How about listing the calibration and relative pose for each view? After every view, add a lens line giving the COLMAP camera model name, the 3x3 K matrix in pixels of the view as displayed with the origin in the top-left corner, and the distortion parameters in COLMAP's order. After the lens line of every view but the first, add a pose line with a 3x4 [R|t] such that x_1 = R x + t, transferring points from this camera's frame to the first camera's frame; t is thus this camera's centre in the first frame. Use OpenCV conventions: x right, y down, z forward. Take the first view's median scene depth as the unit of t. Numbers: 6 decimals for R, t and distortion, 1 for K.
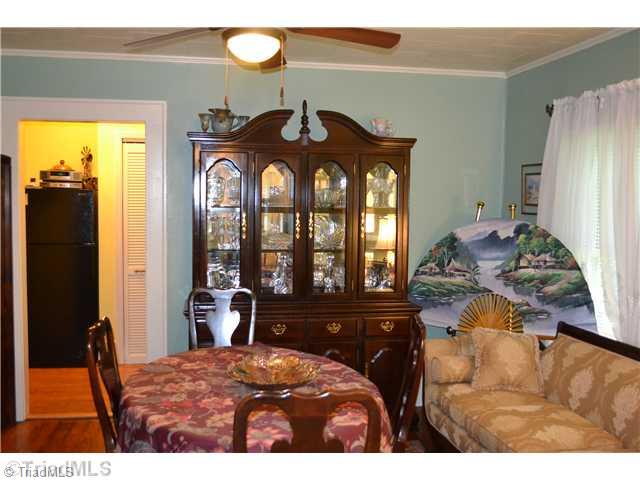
lens RADIAL K [[651.7, 0, 320.1], [0, 651.7, 253.7], [0, 0, 1]] dist [-0.023920, 0.004391]
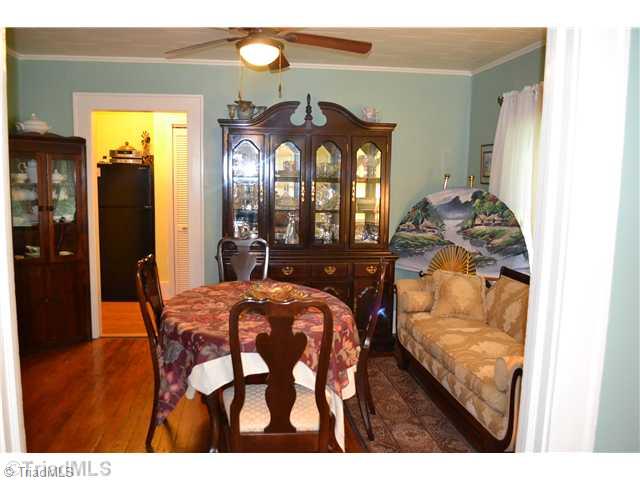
lens RADIAL K [[535.6, 0, 319.5], [0, 535.6, 246.7], [0, 0, 1]] dist [-0.039904, 0.002407]
pose [[0.999077, 0.008673, -0.042064, 0.044674], [-0.006648, 0.998824, 0.048024, 0.015287], [0.042431, -0.047700, 0.997960, -0.065810]]
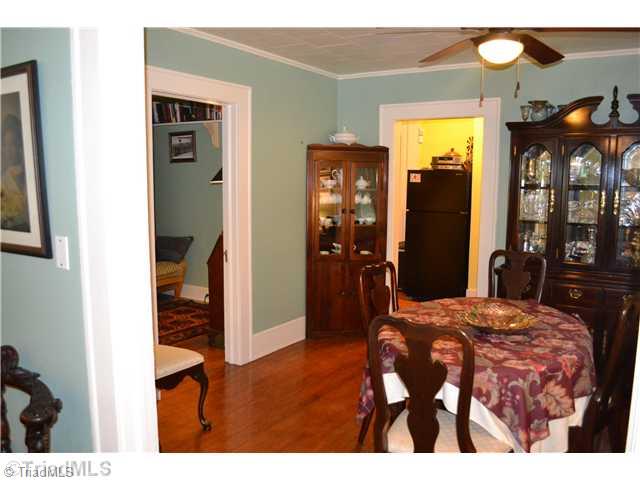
lens RADIAL K [[547.2, 0, 320.0], [0, 547.2, 240.0], [0, 0, 1]] dist [-0.058353, -0.001241]
pose [[0.748281, 0.073764, -0.659268, 0.211374], [-0.056836, 0.997273, 0.047074, 0.003868], [0.660943, 0.002246, 0.750433, 0.015224]]
